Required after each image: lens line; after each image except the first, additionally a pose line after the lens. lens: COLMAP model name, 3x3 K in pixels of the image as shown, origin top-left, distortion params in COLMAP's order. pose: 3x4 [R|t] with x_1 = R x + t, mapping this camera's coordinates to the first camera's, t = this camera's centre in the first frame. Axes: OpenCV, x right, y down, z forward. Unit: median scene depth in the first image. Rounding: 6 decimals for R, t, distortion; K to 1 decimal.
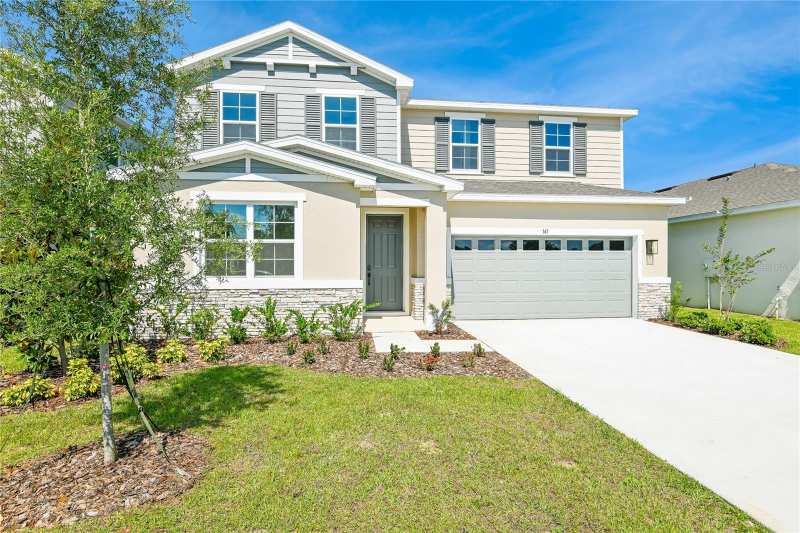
lens RADIAL K [[438.6, 0, 400.6], [0, 438.6, 267.4], [0, 0, 1]] dist [-0.029325, -0.002526]
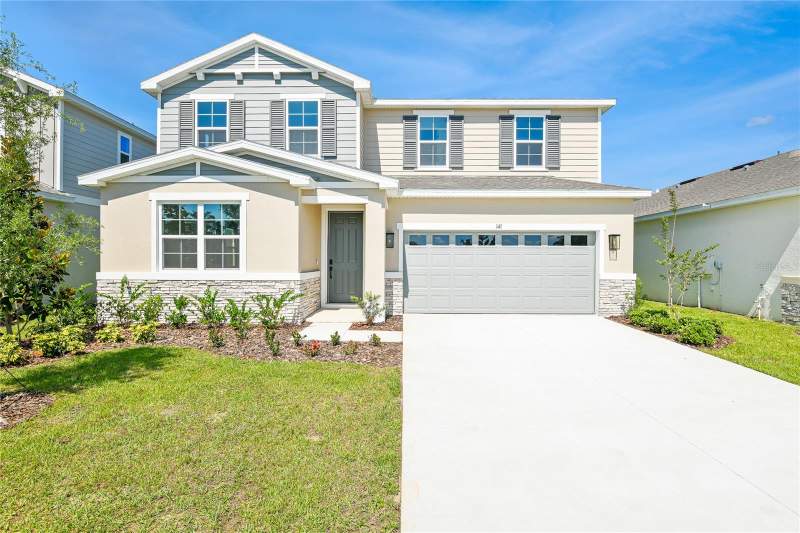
lens RADIAL K [[438.6, 0, 402.7], [0, 438.6, 264.1], [0, 0, 1]] dist [-0.029325, -0.002526]
pose [[0.991491, 0.006010, -0.130033, 0.246625], [-0.005615, 0.999978, 0.003400, 0.001740], [0.130050, -0.002641, 0.991504, -0.023090]]
